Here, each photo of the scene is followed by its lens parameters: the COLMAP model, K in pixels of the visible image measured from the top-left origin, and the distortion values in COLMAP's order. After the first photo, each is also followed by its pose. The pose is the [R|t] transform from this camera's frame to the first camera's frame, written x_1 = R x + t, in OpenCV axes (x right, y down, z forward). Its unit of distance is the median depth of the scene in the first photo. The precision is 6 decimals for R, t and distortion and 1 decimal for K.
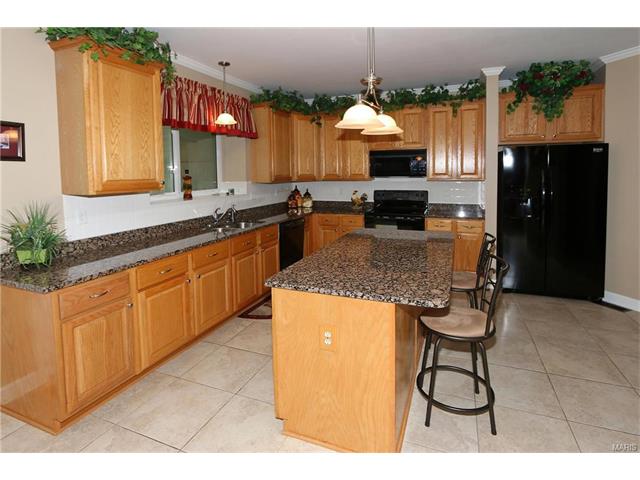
lens RADIAL K [[320.9, 0, 321.6], [0, 320.9, 271.9], [0, 0, 1]] dist [-0.000016, 0.000007]
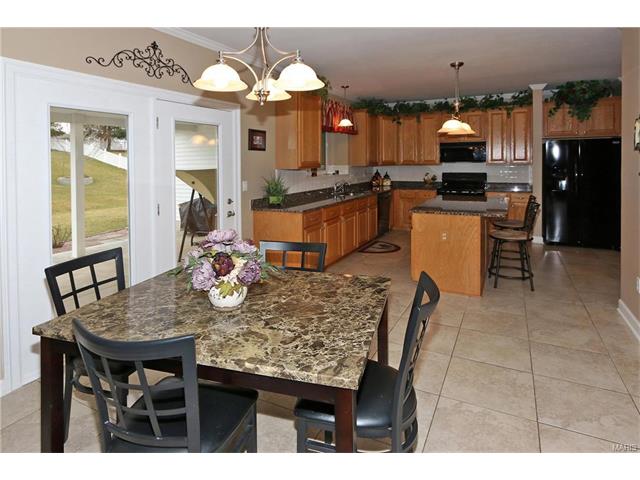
lens RADIAL K [[341.8, 0, 320.0], [0, 341.8, 240.0], [0, 0, 1]] dist [0.002064, 0.000434]
pose [[0.993759, 0.027209, -0.108183, -0.195037], [-0.035330, 0.996642, -0.073872, 0.154542], [0.105810, 0.077233, 0.991383, -0.450703]]
